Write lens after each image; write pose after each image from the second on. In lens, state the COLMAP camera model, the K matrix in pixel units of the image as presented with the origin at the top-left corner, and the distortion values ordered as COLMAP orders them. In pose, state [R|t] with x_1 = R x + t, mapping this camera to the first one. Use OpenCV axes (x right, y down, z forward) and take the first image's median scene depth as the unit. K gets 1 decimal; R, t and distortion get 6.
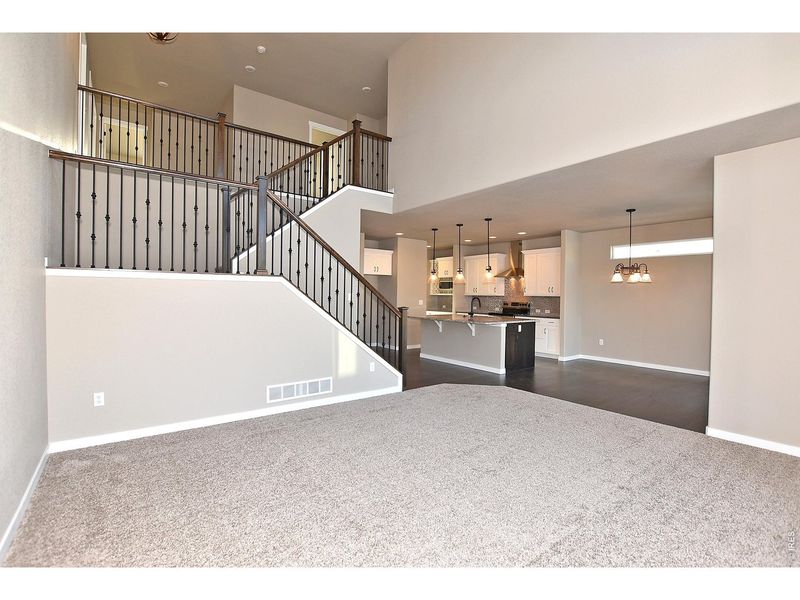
lens RADIAL K [[372.2, 0, 400.0], [0, 372.2, 300.0], [0, 0, 1]] dist [-0.026039, -0.000779]
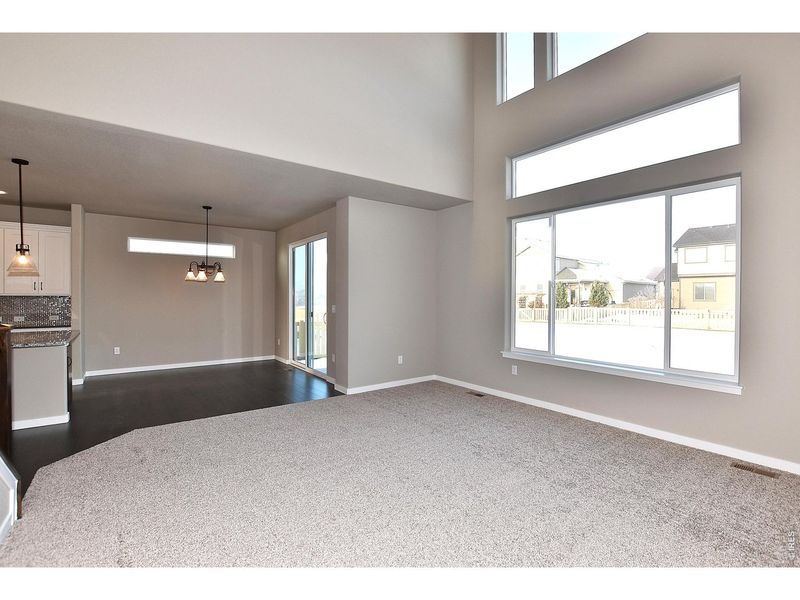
lens RADIAL K [[372.2, 0, 400.0], [0, 372.2, 300.0], [0, 0, 1]] dist [-0.026039, -0.000779]
pose [[0.026469, -0.020024, 0.999449, -0.301306], [0.010630, 0.999748, 0.019748, -0.009215], [-0.999593, 0.010101, 0.026676, 0.398659]]
